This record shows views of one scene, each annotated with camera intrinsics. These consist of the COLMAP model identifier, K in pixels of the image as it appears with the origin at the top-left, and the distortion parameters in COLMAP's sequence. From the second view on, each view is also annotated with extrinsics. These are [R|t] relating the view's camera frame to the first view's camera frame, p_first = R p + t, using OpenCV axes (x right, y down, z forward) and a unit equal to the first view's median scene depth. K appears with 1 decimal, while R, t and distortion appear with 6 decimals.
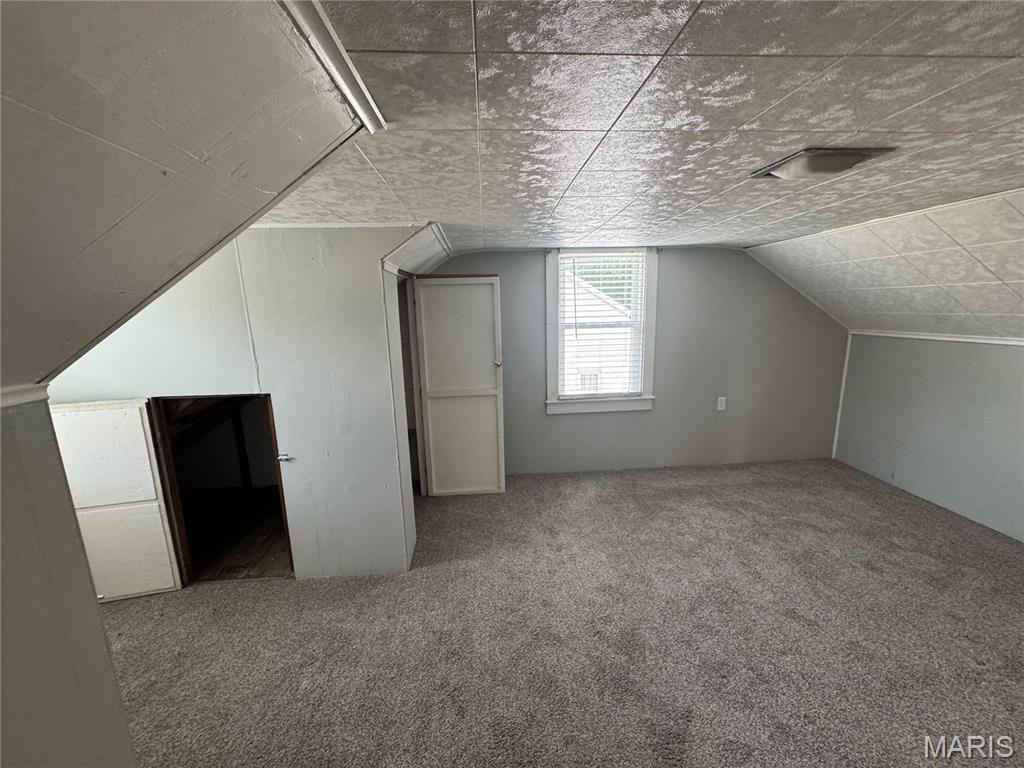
lens RADIAL K [[408.8, 0, 510.5], [0, 408.8, 385.1], [0, 0, 1]] dist [-0.001823, -0.000226]
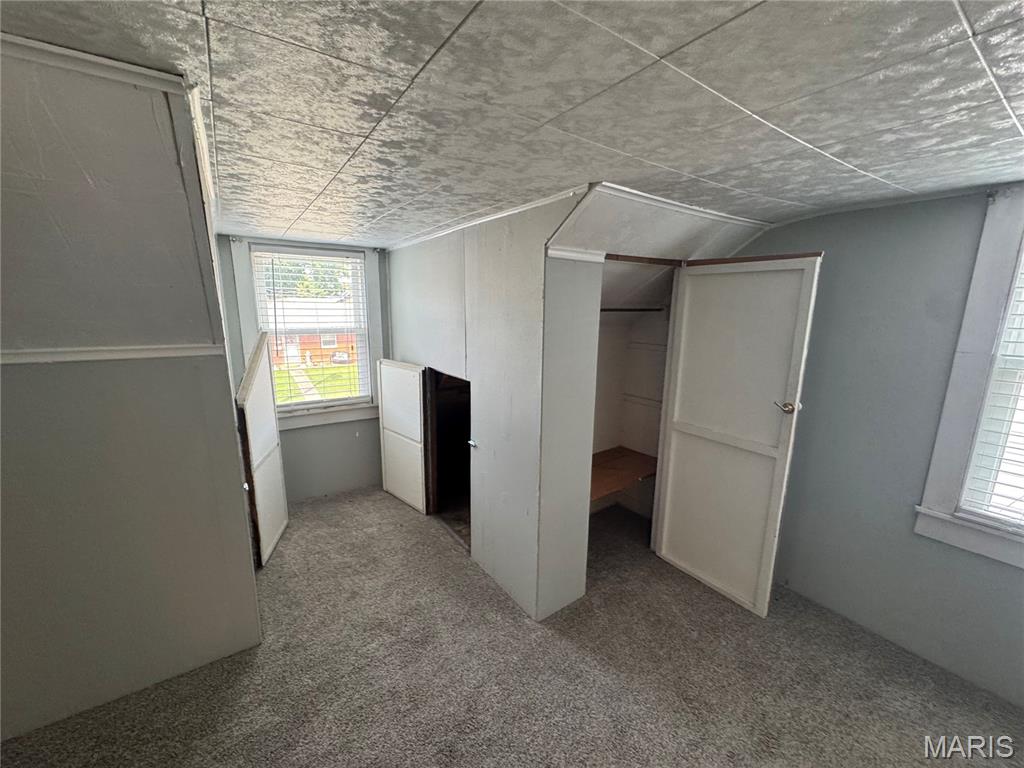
lens RADIAL K [[408.8, 0, 510.5], [0, 408.8, 385.1], [0, 0, 1]] dist [-0.001823, -0.000226]
pose [[0.510695, 0.199963, -0.836185, 0.296312], [-0.186147, 0.975225, 0.119524, -0.096051], [0.839368, 0.094613, 0.535265, 0.426396]]
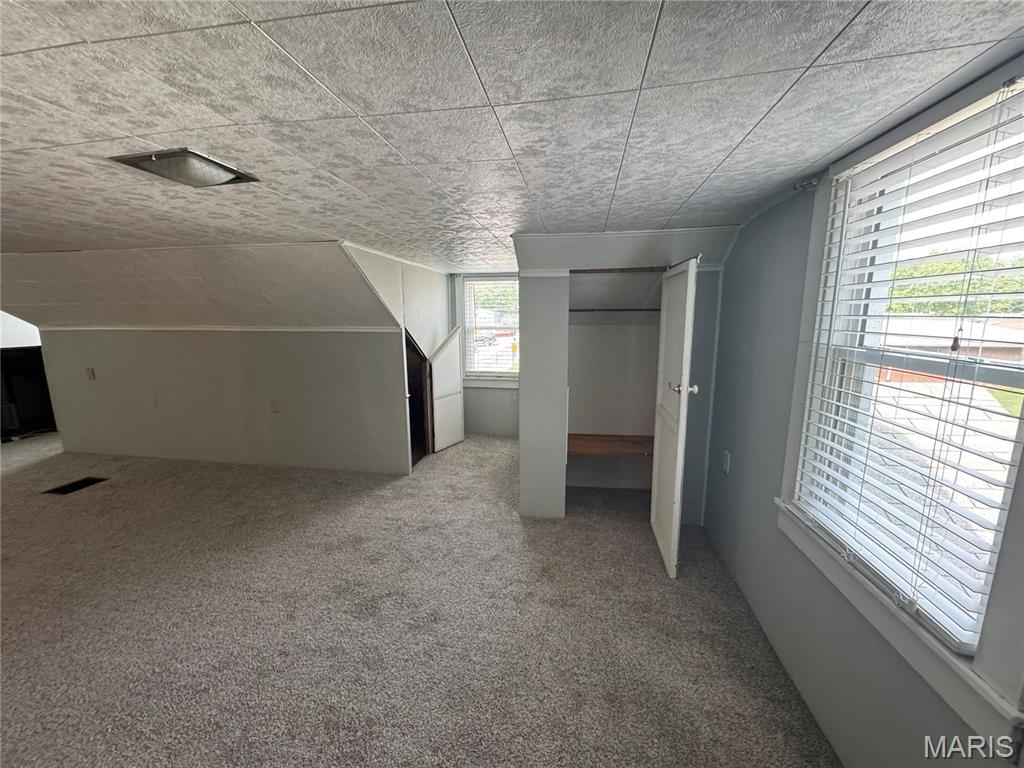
lens RADIAL K [[408.8, 0, 510.5], [0, 408.8, 385.1], [0, 0, 1]] dist [-0.001823, -0.000226]
pose [[-0.223695, 0.197835, -0.954370, 0.816800], [-0.172546, 0.955679, 0.238550, -0.210295], [0.959264, 0.218035, -0.179645, 1.023673]]
